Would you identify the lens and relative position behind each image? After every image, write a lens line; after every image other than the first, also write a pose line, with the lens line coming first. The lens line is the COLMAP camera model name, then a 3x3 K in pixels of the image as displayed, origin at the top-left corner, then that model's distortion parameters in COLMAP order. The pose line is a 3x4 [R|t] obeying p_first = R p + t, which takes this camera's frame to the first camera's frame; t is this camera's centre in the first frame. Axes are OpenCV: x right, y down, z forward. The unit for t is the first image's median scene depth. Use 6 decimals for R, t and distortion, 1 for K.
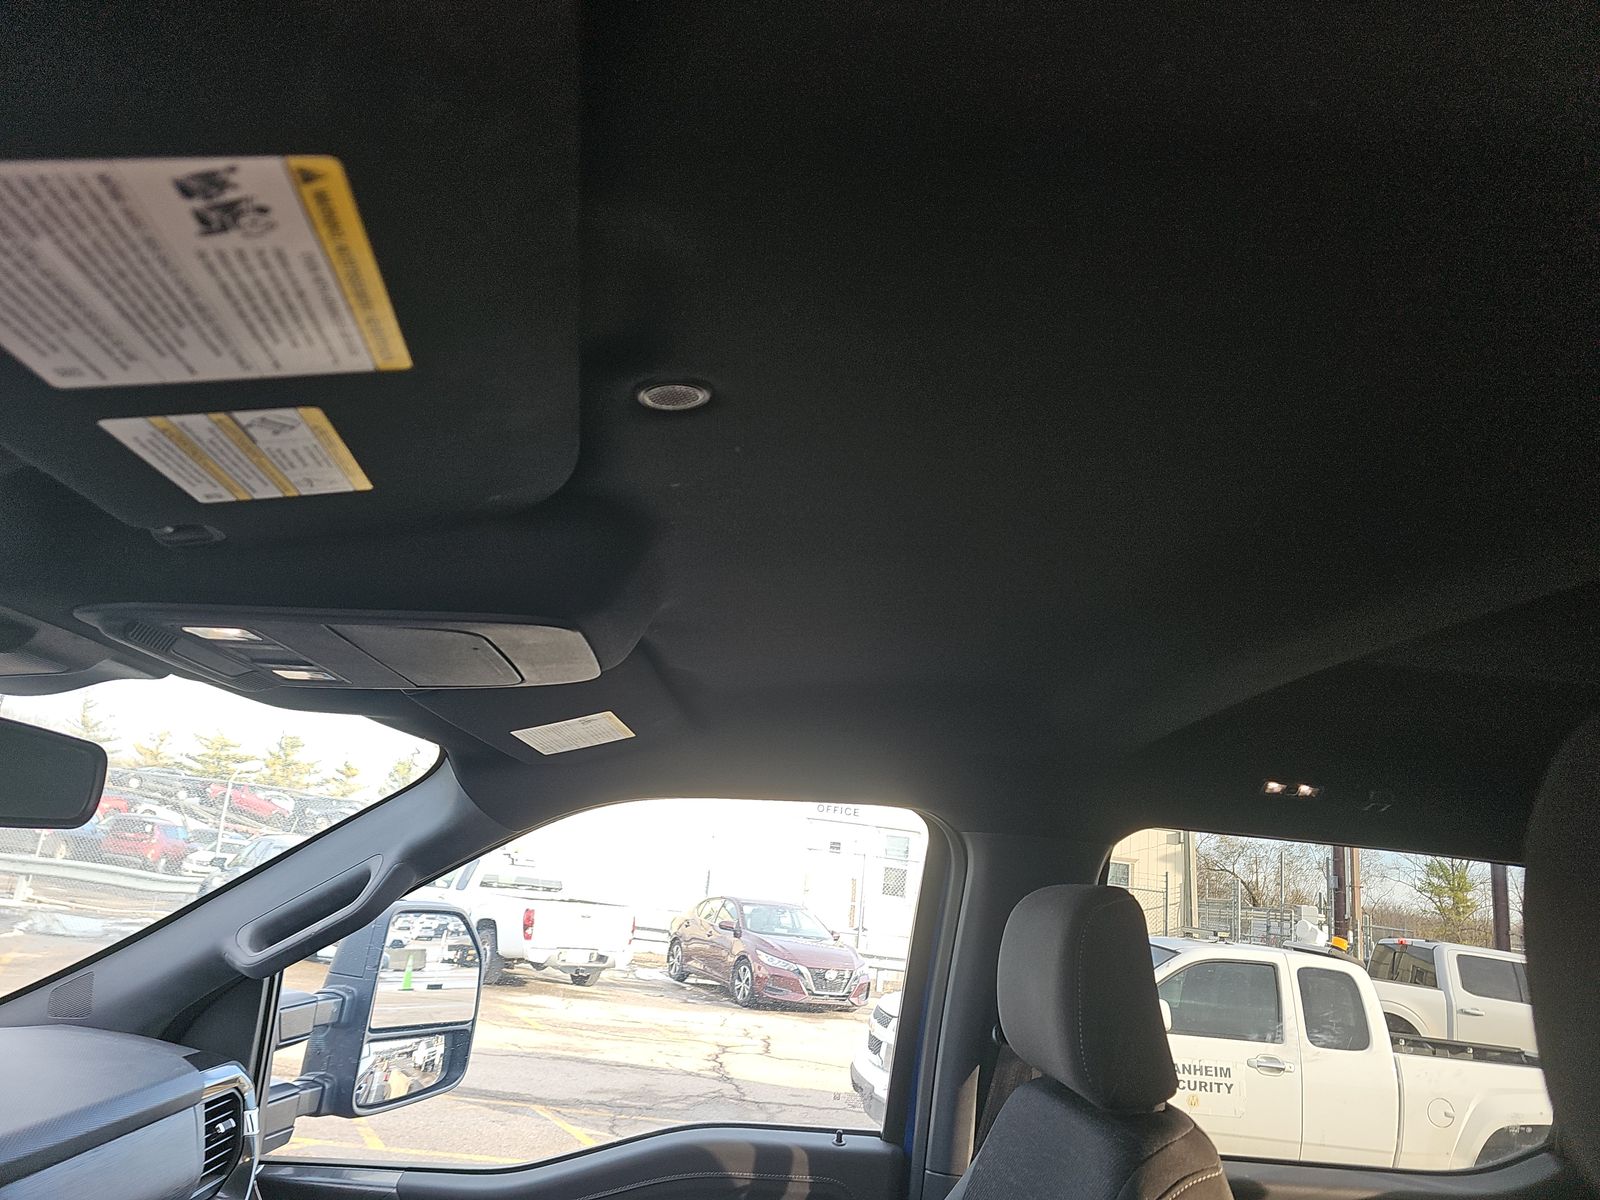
lens RADIAL K [[995.2, 0, 800.0], [0, 995.2, 600.0], [0, 0, 1]] dist [0.053435, -0.040002]
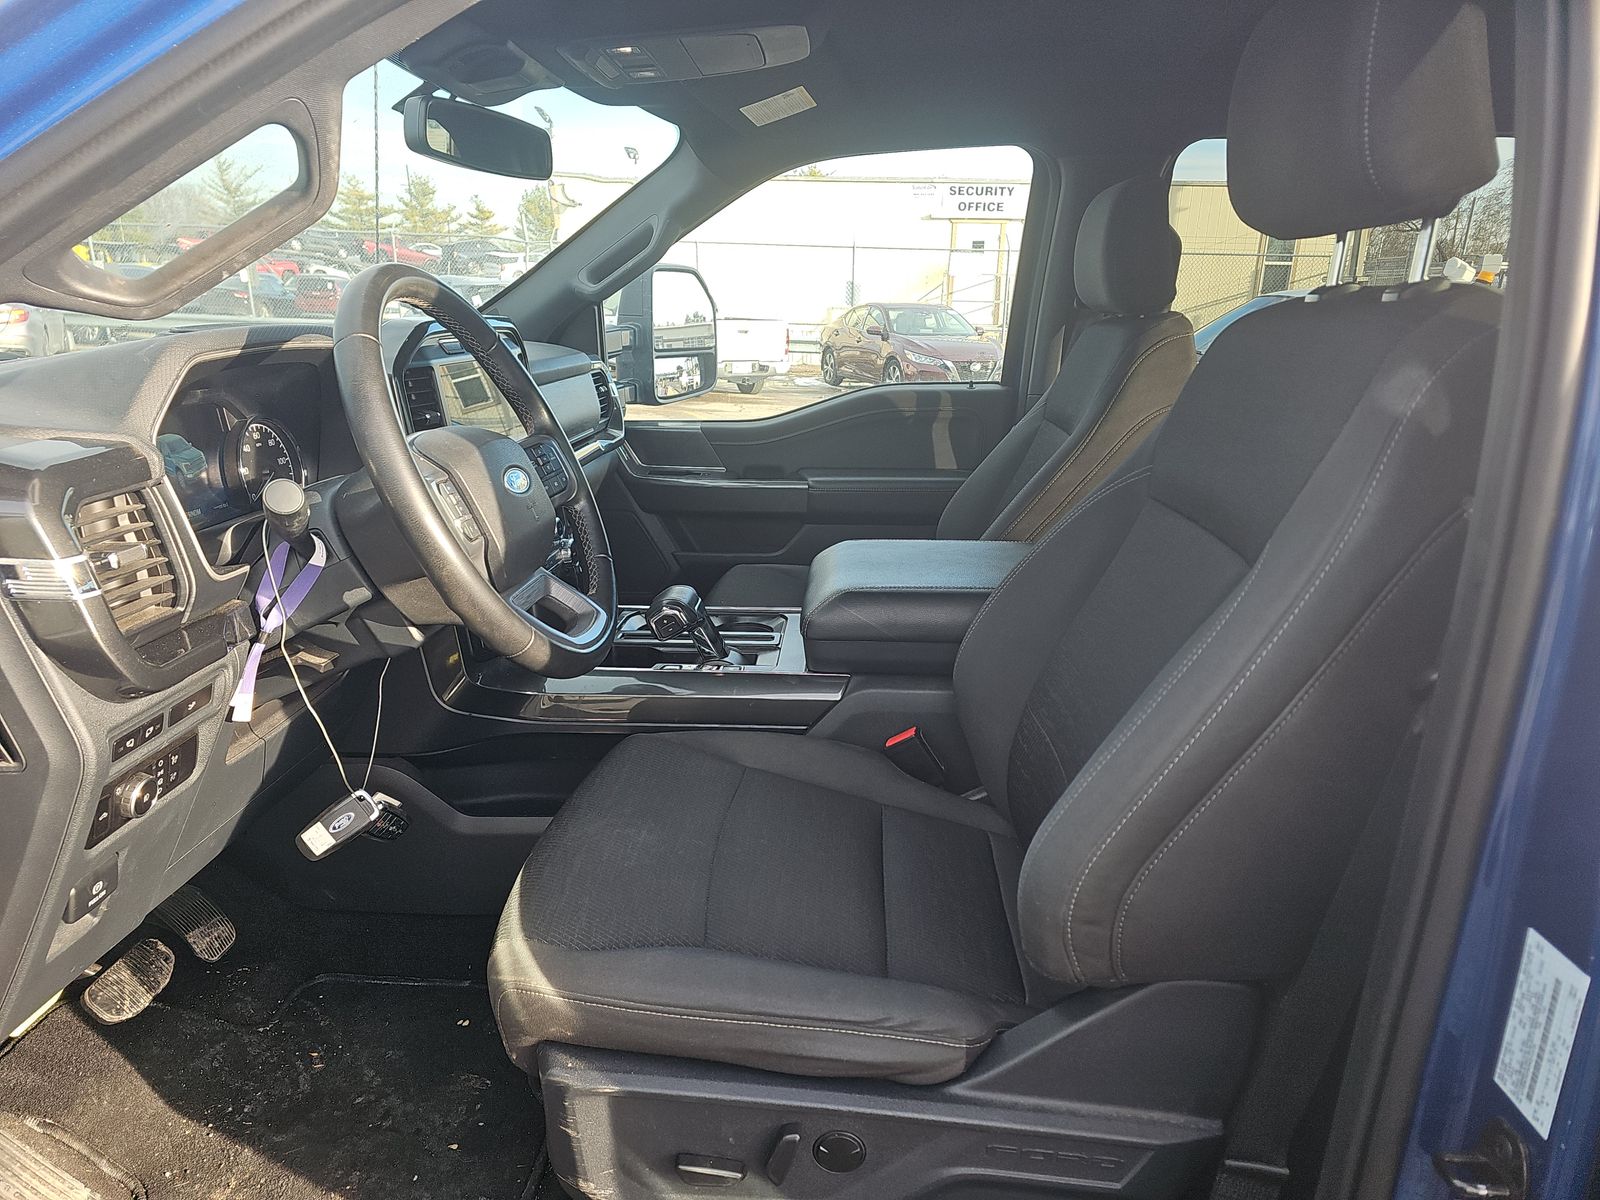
lens RADIAL K [[995.2, 0, 800.0], [0, 995.2, 600.0], [0, 0, 1]] dist [0.053435, -0.040002]
pose [[0.987221, -0.040946, -0.154006, 0.002061], [0.117312, 0.840817, 0.528455, -0.021901], [0.107853, -0.539769, 0.834876, -0.392048]]
